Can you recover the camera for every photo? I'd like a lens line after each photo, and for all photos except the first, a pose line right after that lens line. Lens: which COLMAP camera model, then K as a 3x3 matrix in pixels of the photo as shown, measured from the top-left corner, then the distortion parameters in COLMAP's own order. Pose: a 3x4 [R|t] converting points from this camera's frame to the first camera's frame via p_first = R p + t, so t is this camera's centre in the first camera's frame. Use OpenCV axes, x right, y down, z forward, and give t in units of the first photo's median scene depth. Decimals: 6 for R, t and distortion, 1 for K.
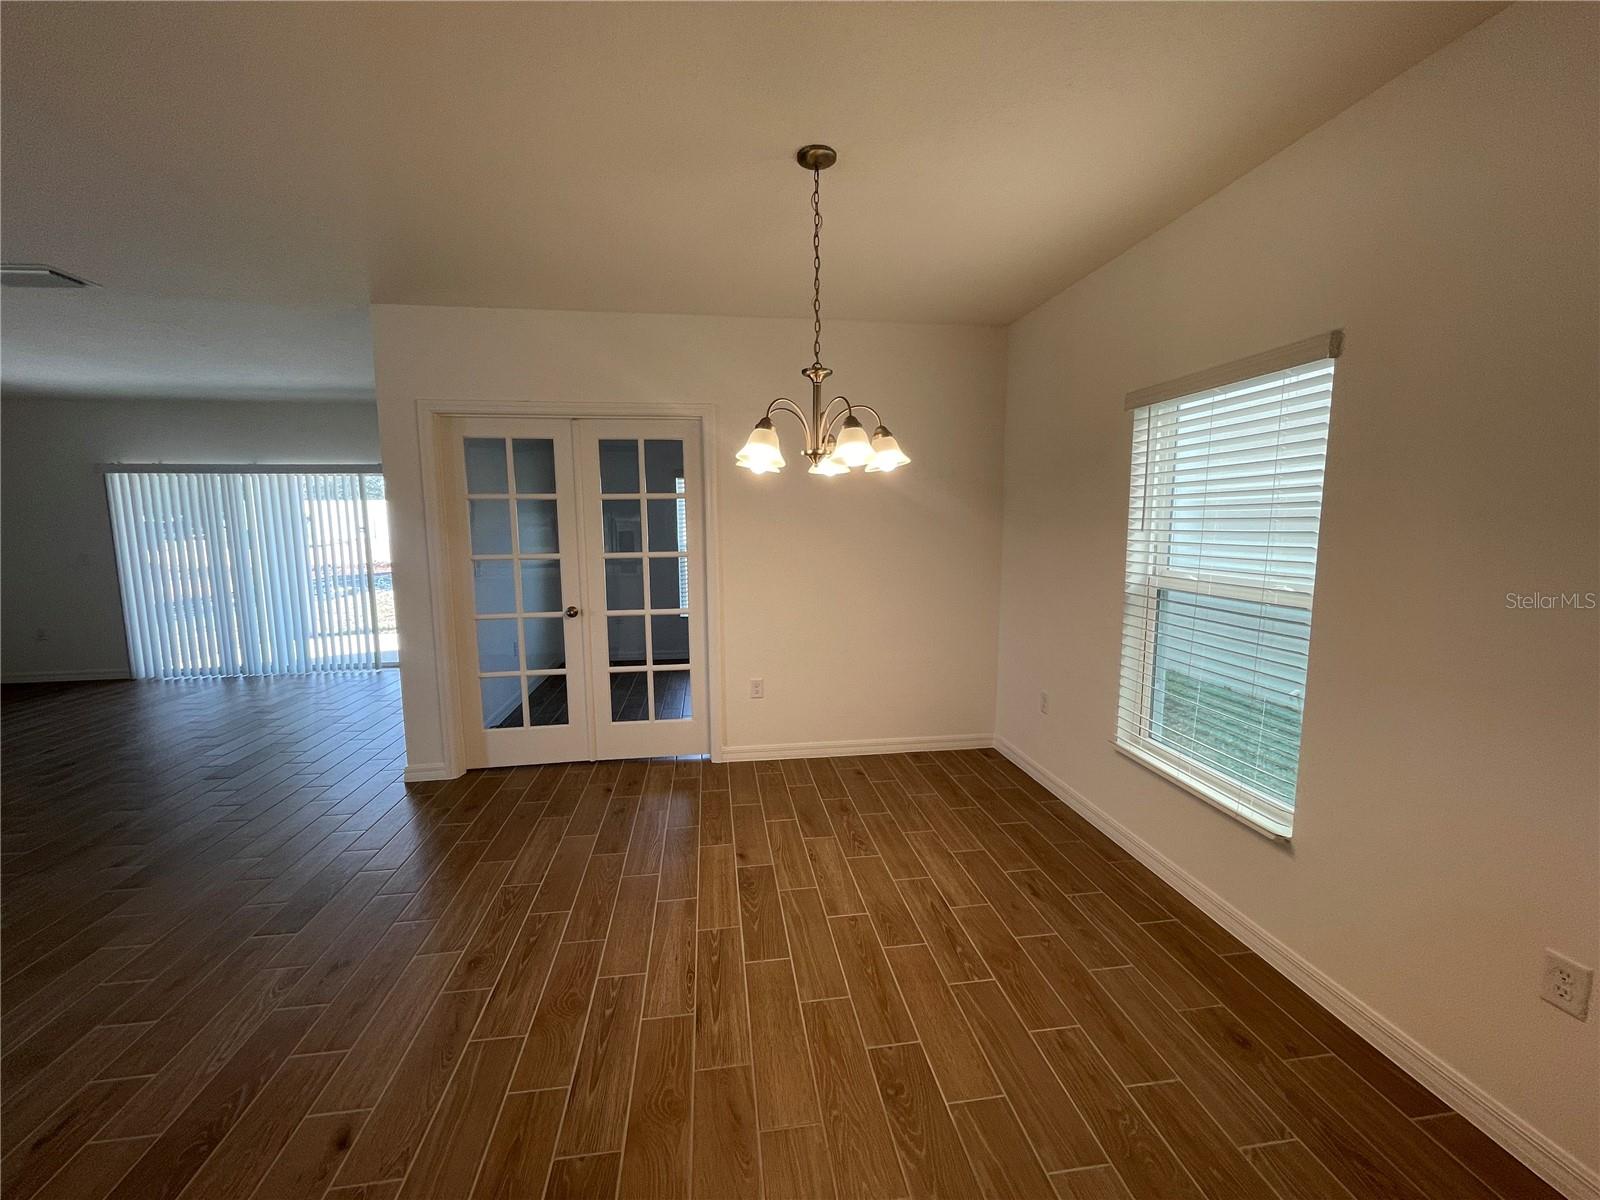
lens RADIAL K [[652.5, 0, 805.6], [0, 652.5, 594.3], [0, 0, 1]] dist [-0.003907, -0.000010]
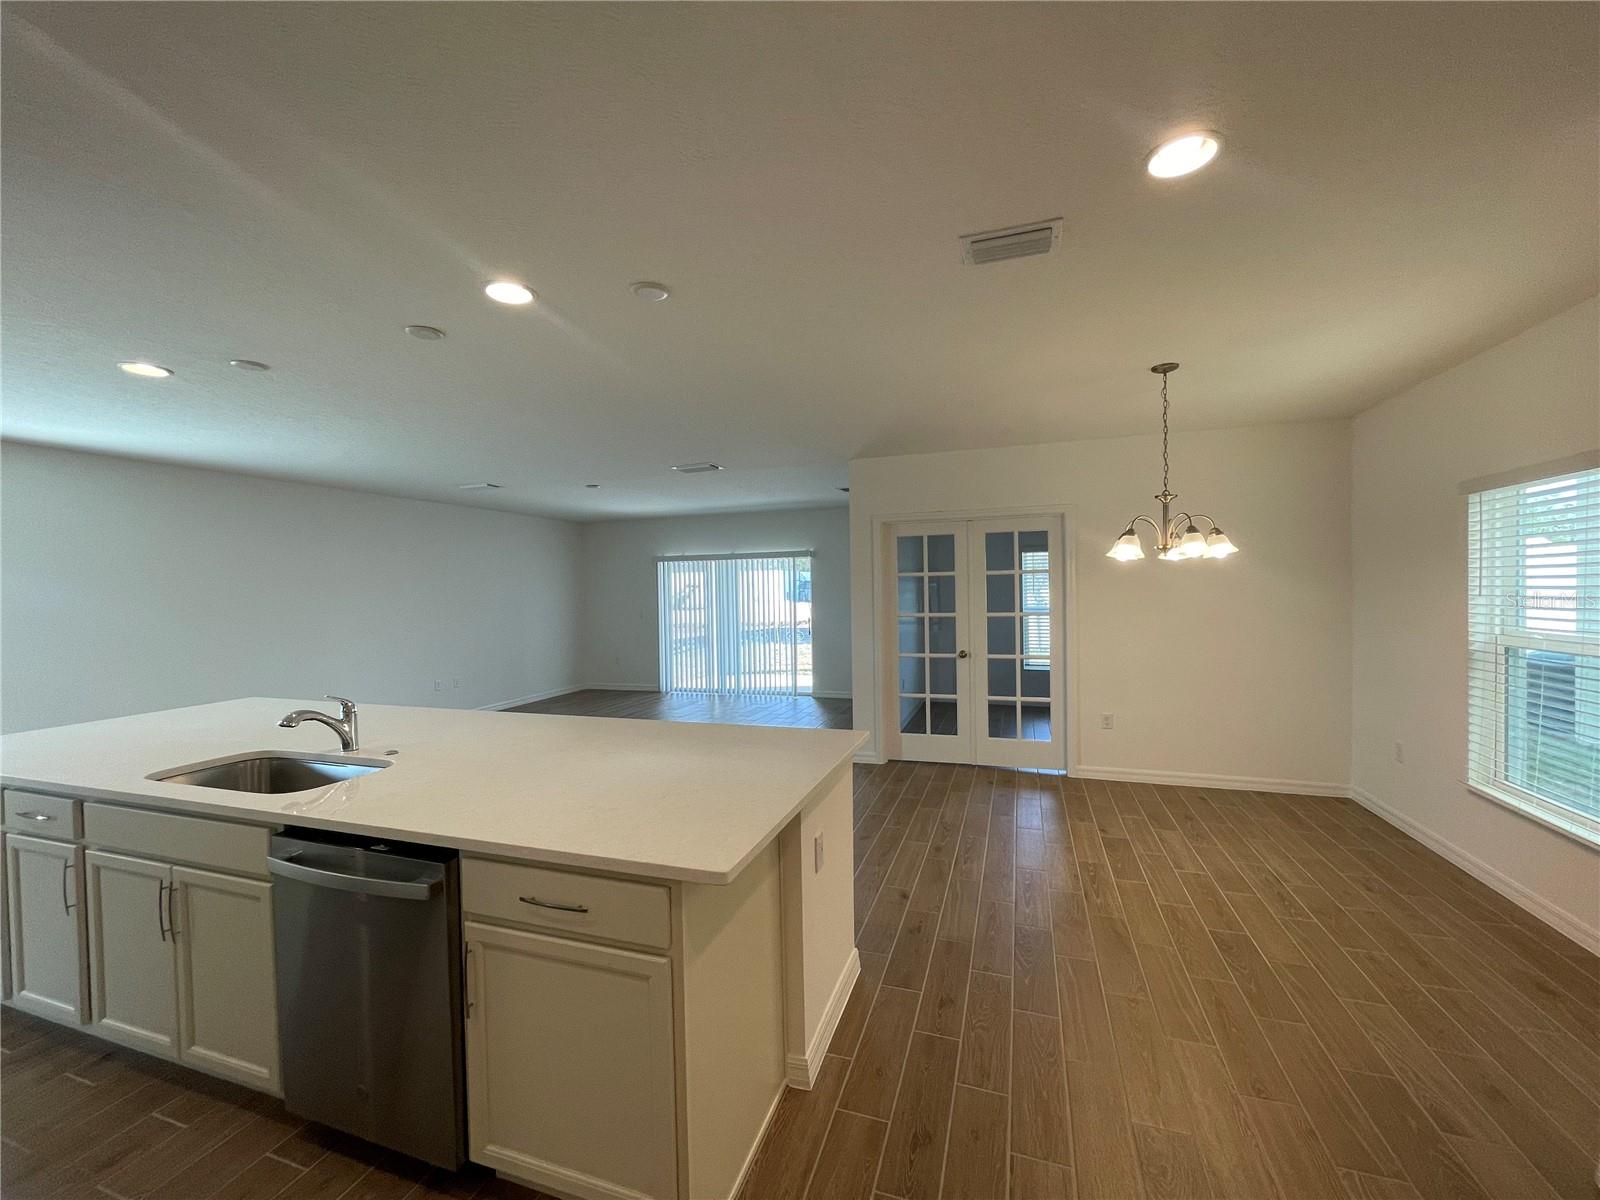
lens RADIAL K [[652.5, 0, 795.4], [0, 652.5, 597.9], [0, 0, 1]] dist [-0.003907, -0.000010]
pose [[0.886936, -0.002509, -0.461885, -0.028653], [-0.040802, 0.995650, -0.083759, 0.040235], [0.460086, 0.093135, 0.882976, -0.446198]]
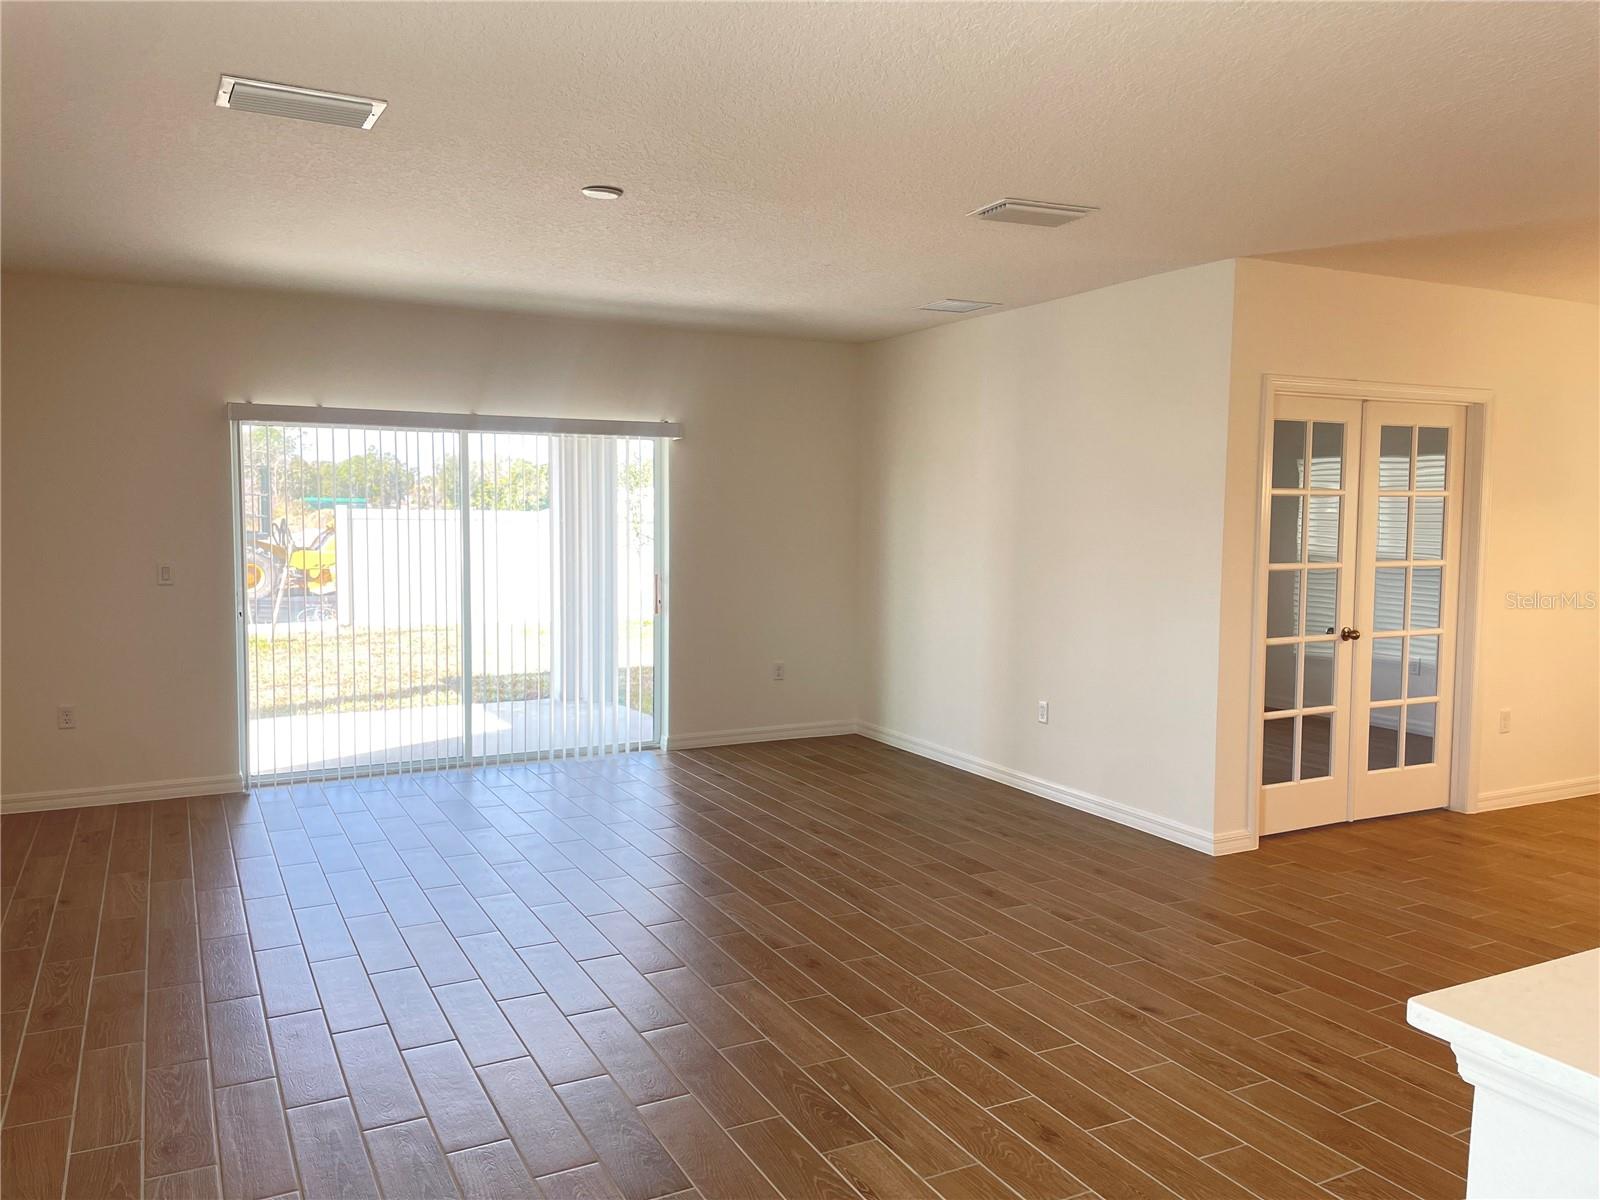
lens RADIAL K [[1220.8, 0, 790.3], [0, 1220.8, 595.1], [0, 0, 1]] dist [0.035554, -0.001417]
pose [[0.945546, -0.008072, 0.325387, -1.588272], [0.021458, 0.999064, -0.037570, 0.021828], [-0.324779, 0.042506, 0.944834, -0.237825]]
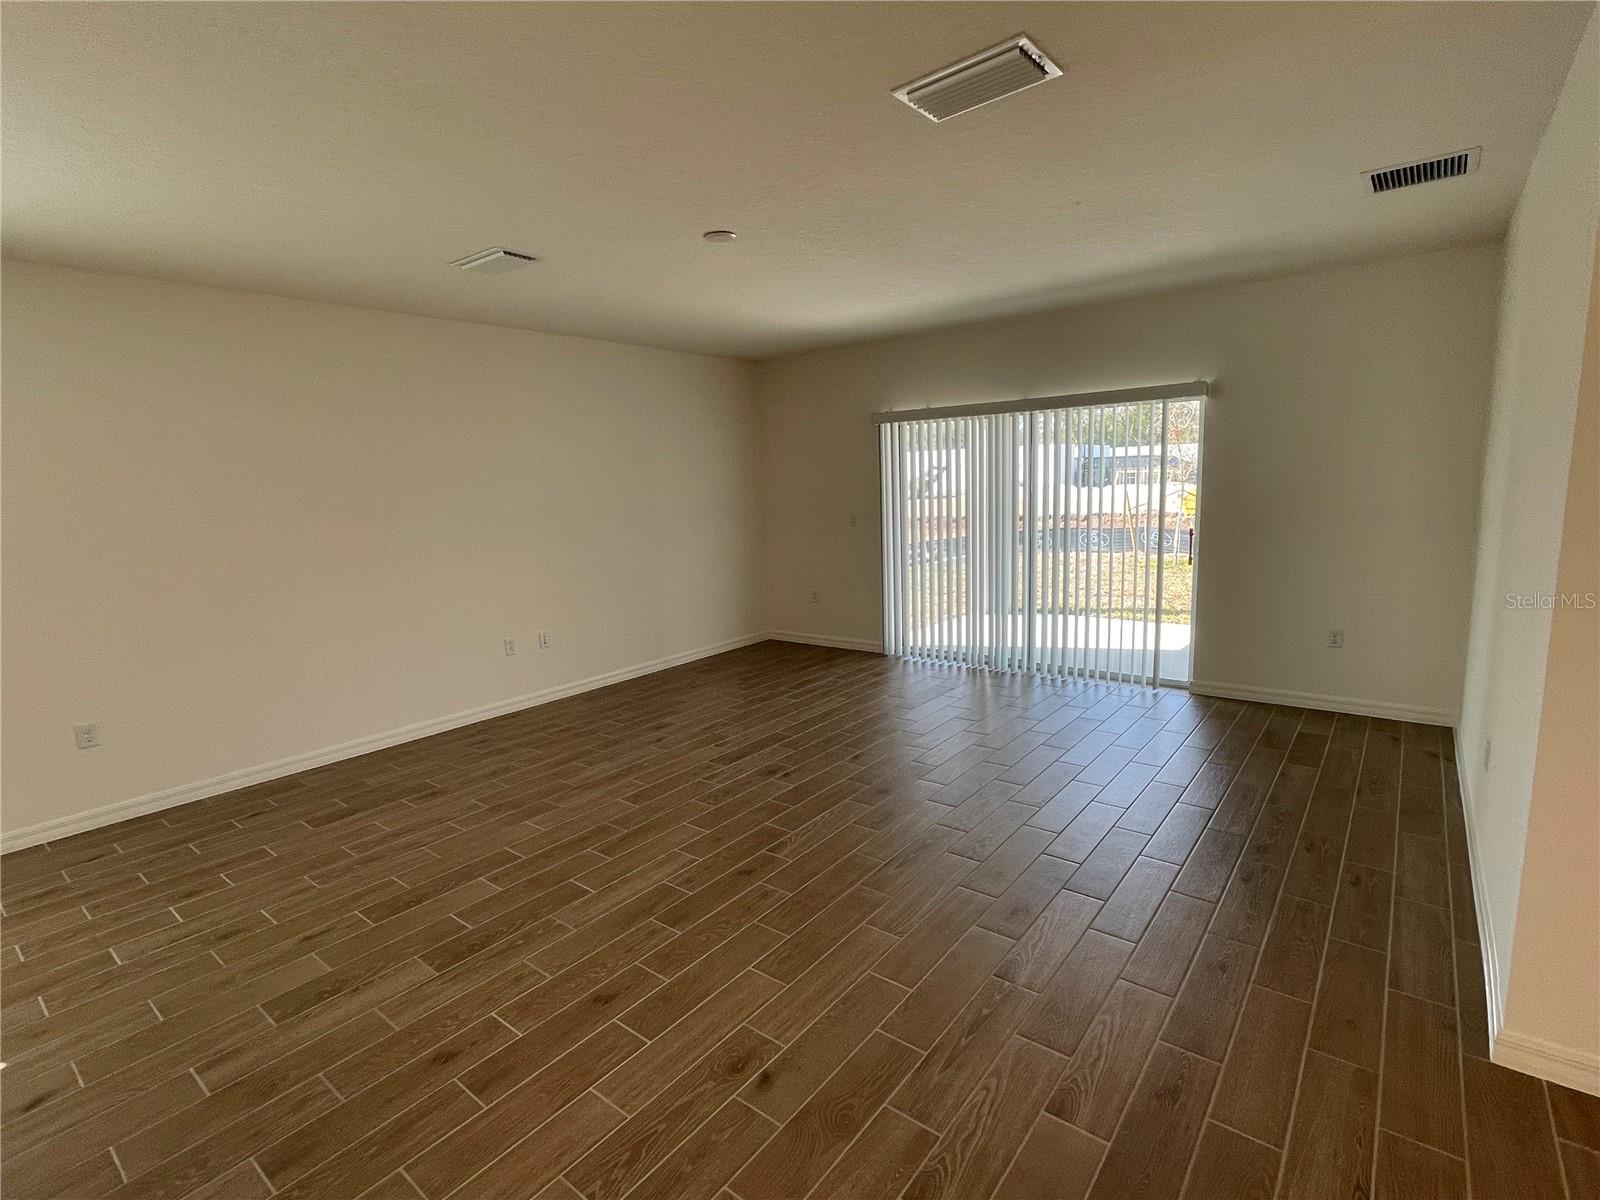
lens RADIAL K [[782.0, 0, 794.1], [0, 782.0, 588.0], [0, 0, 1]] dist [-0.004430, 0.000296]
pose [[0.682768, 0.084878, -0.725689, -0.590817], [-0.052336, 0.996360, 0.067295, -0.046060], [0.728759, -0.007968, 0.684724, 0.293016]]
